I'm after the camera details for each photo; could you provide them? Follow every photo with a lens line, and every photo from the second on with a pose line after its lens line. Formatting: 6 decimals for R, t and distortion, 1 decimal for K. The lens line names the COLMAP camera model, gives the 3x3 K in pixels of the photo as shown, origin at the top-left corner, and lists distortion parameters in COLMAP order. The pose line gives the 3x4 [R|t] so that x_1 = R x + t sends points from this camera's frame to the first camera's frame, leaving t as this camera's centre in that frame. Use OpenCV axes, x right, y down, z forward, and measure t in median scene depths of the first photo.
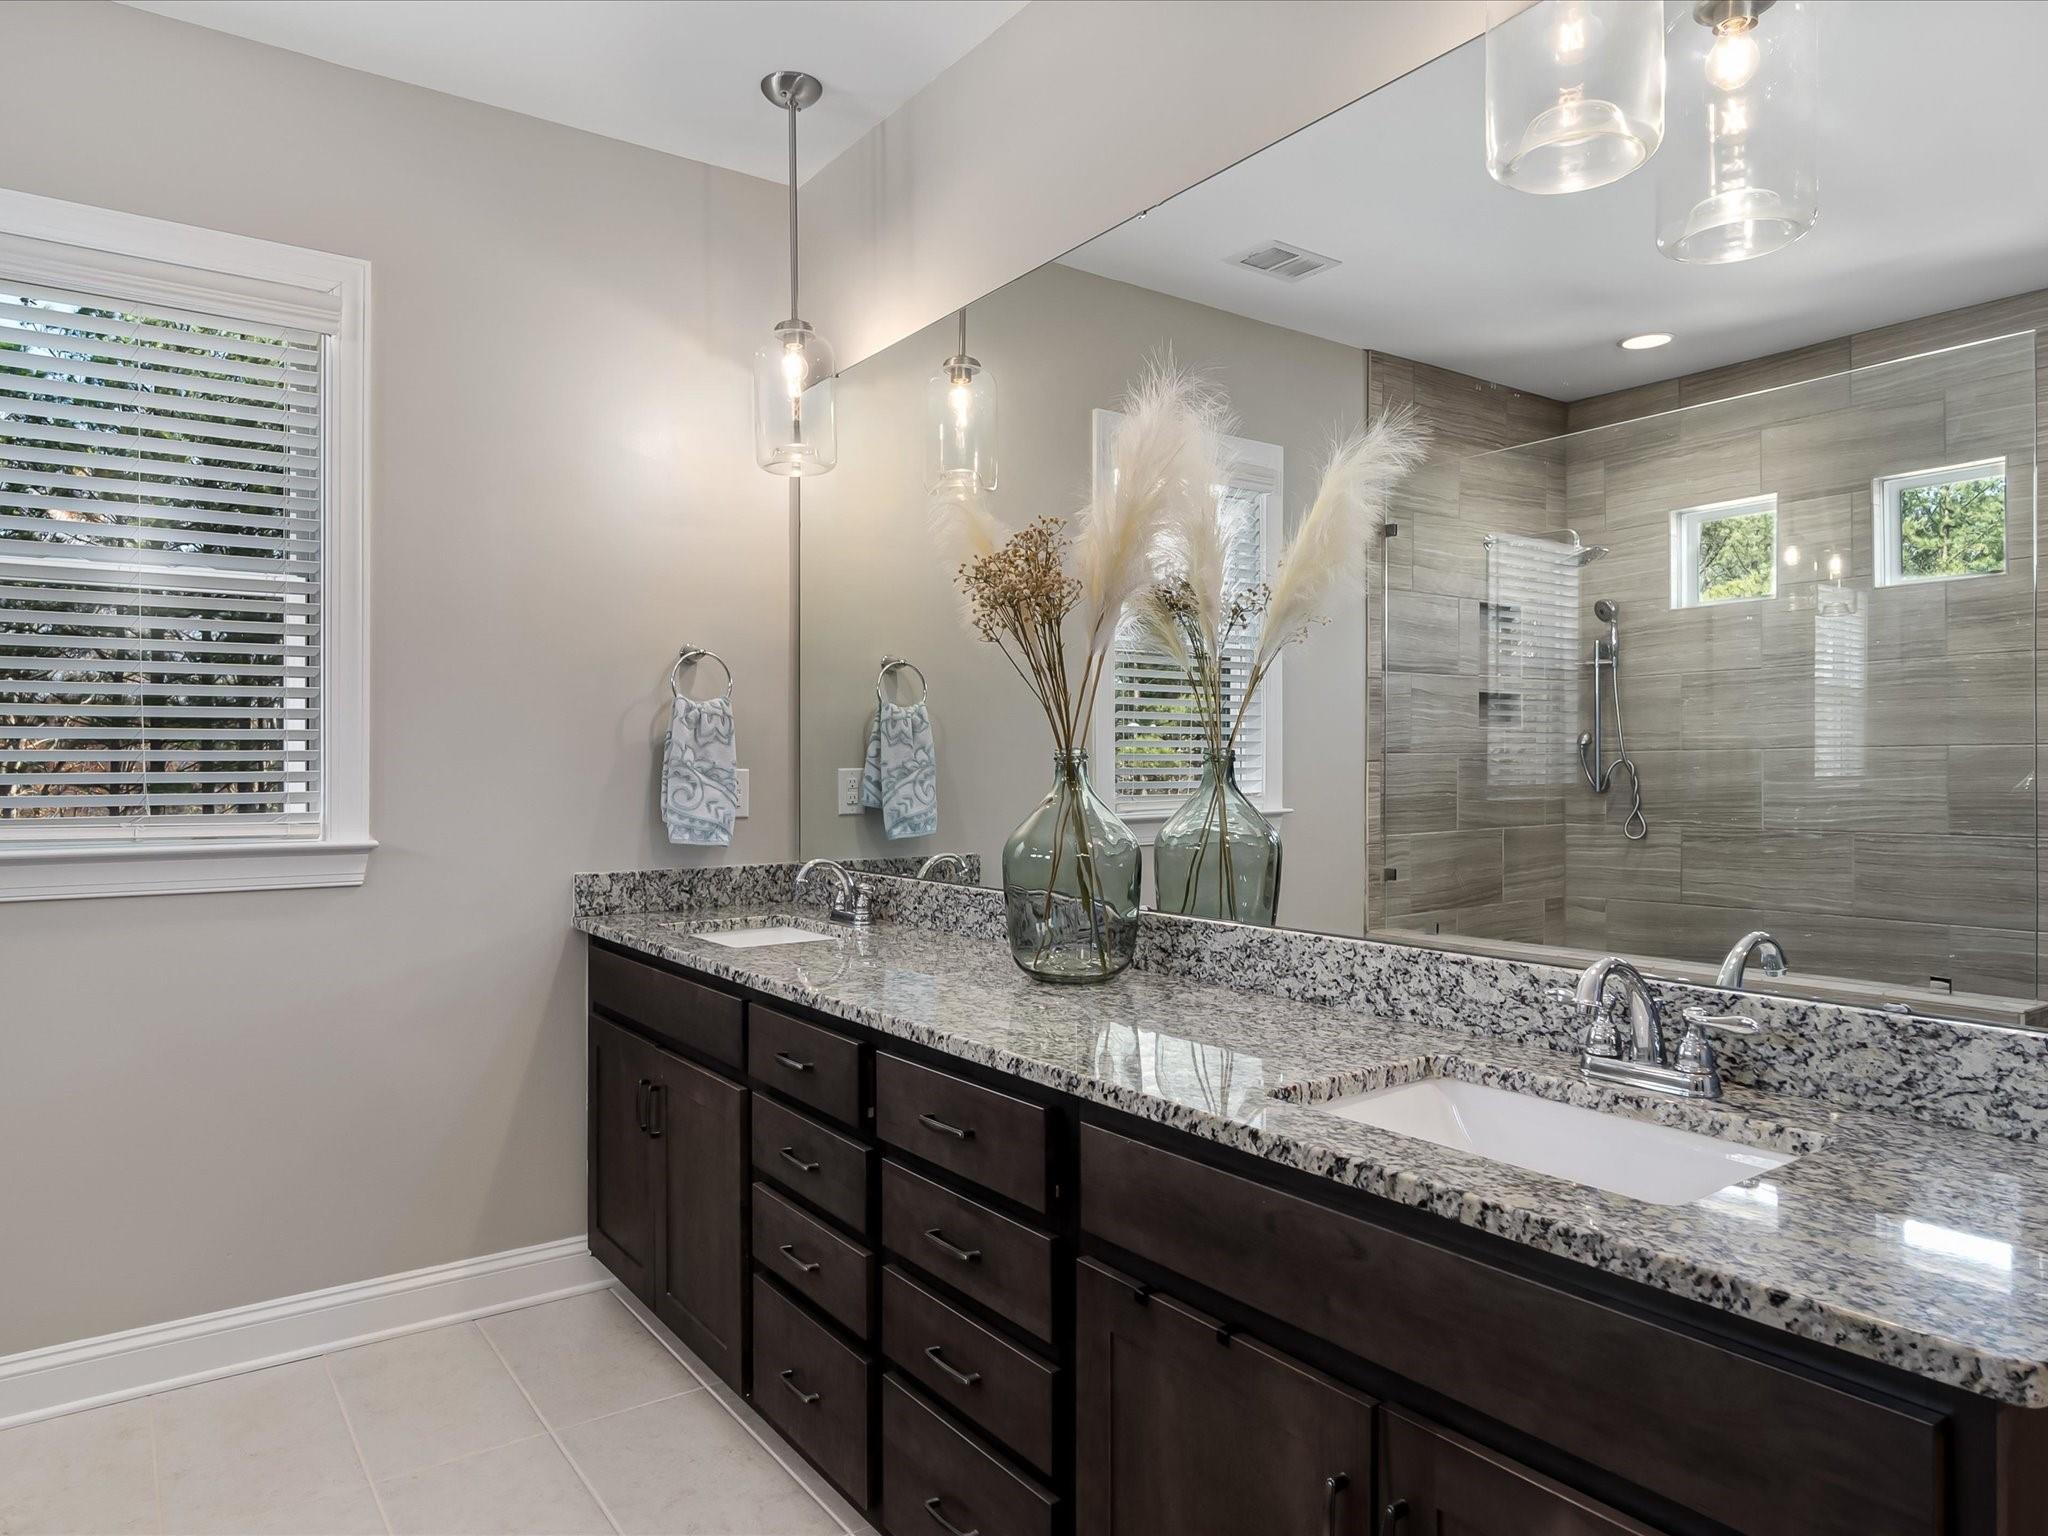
lens RADIAL K [[1324.1, 0, 1024.0], [0, 1324.1, 768.0], [0, 0, 1]] dist [-0.003651, -0.001389]
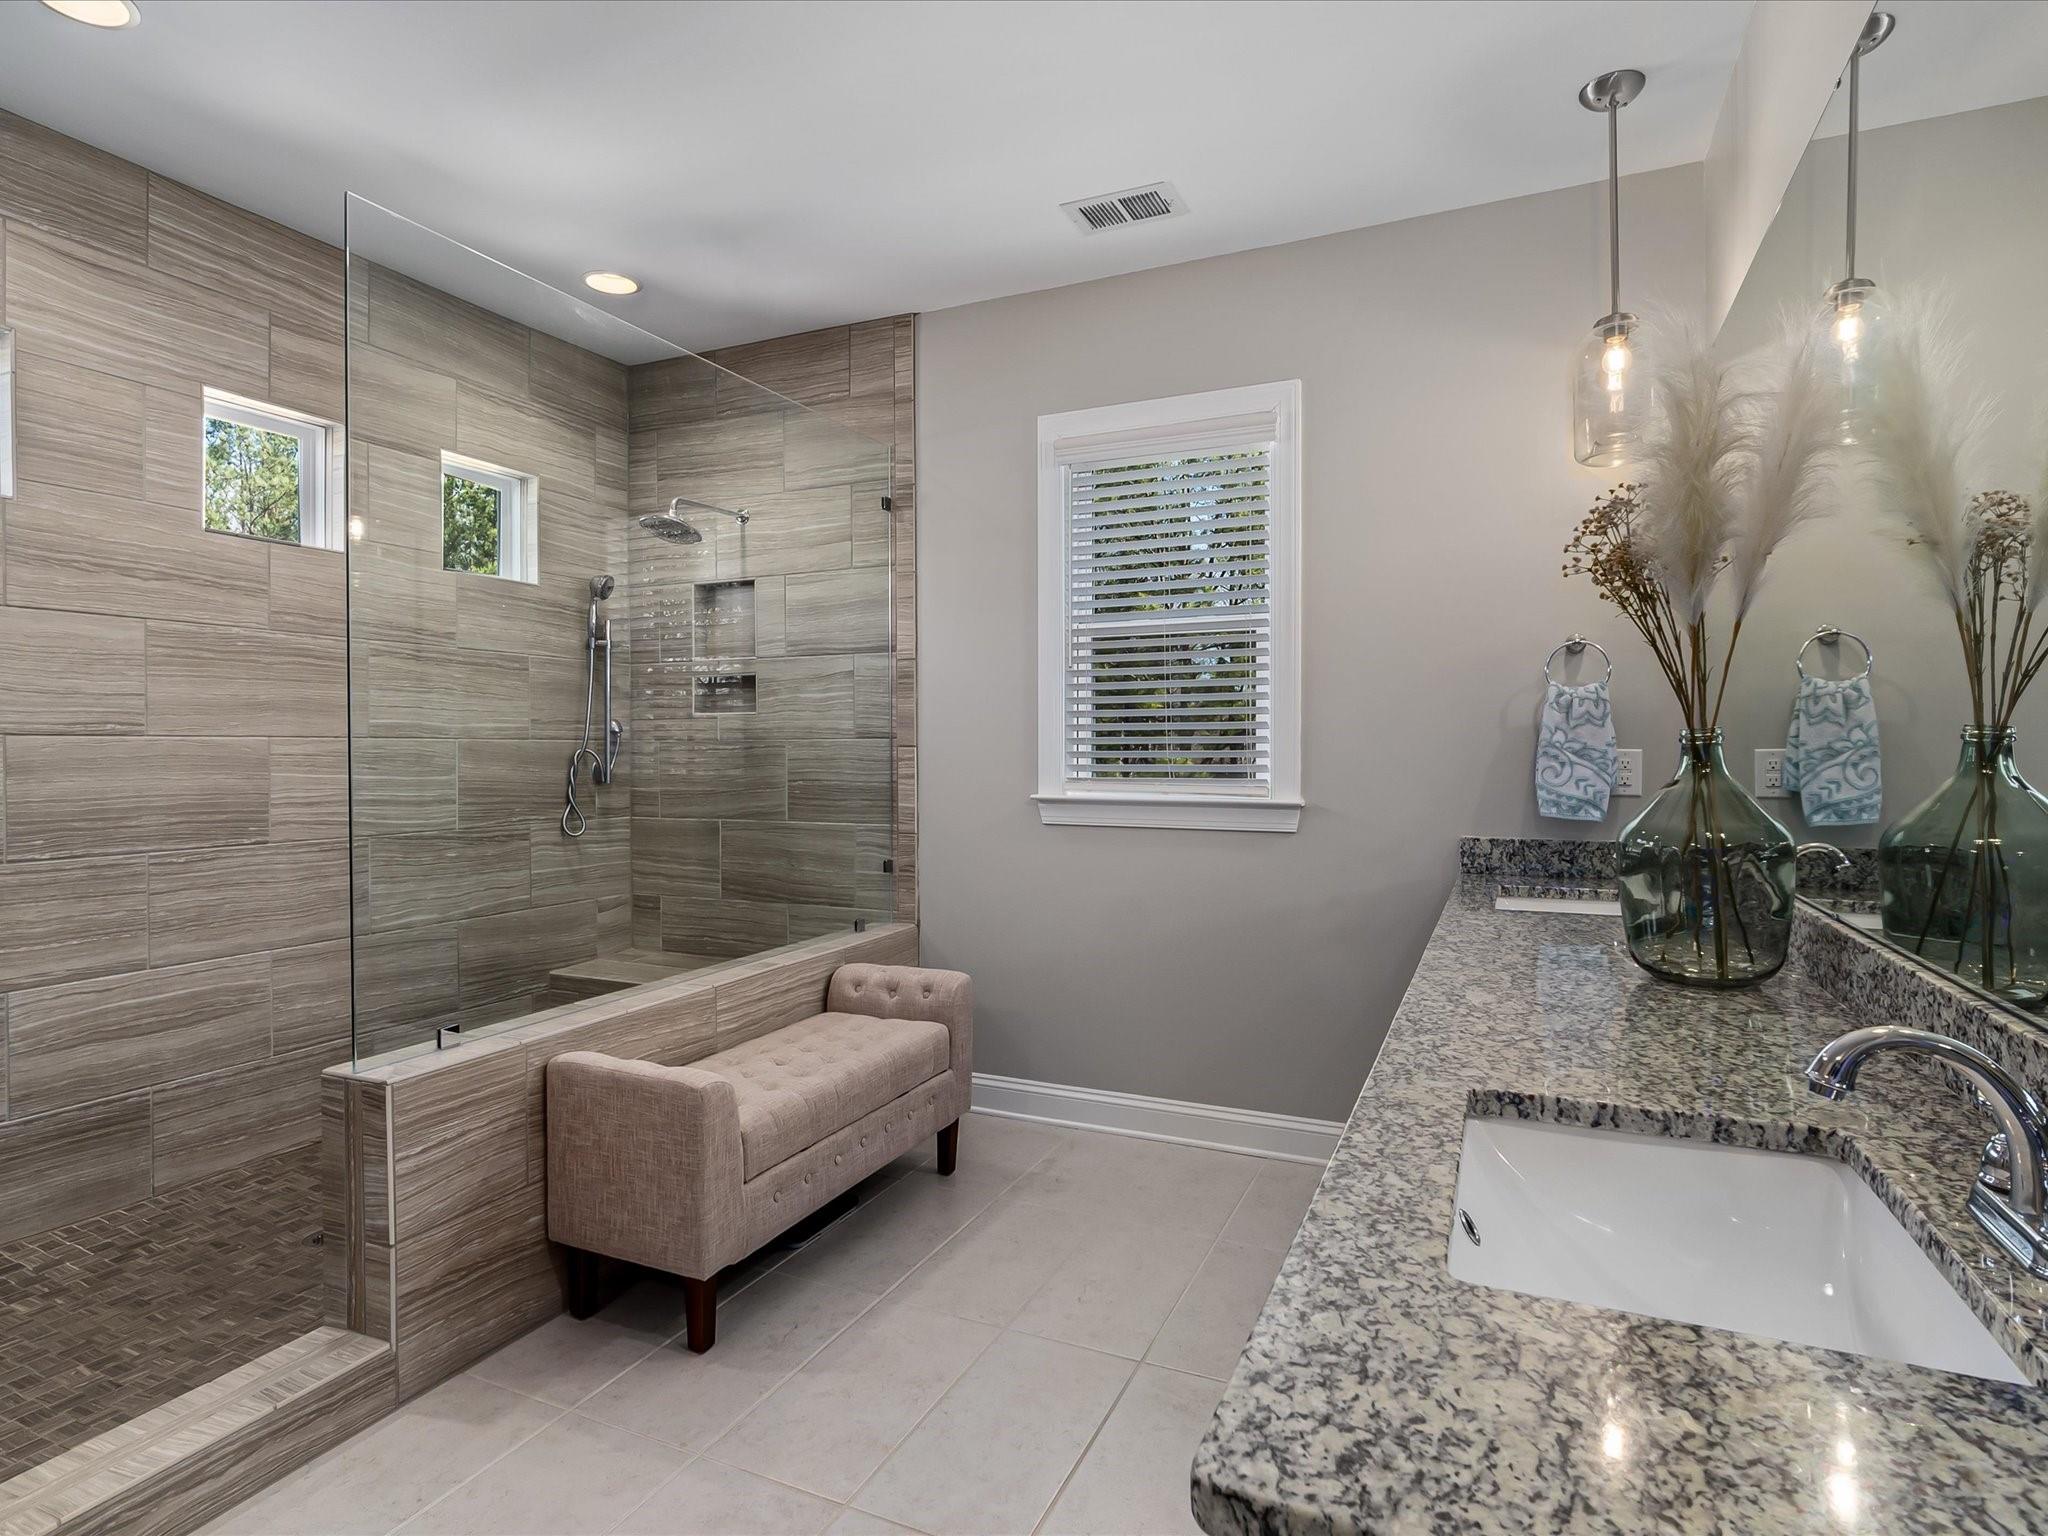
lens RADIAL K [[1142.2, 0, 1024.0], [0, 1142.2, 768.0], [0, 0, 1]] dist [-0.002597, -0.000568]
pose [[0.477895, 0.016503, -0.878262, 0.365208], [-0.000426, 0.999828, 0.018555, -0.001117], [0.878417, -0.008493, 0.477820, 0.155931]]
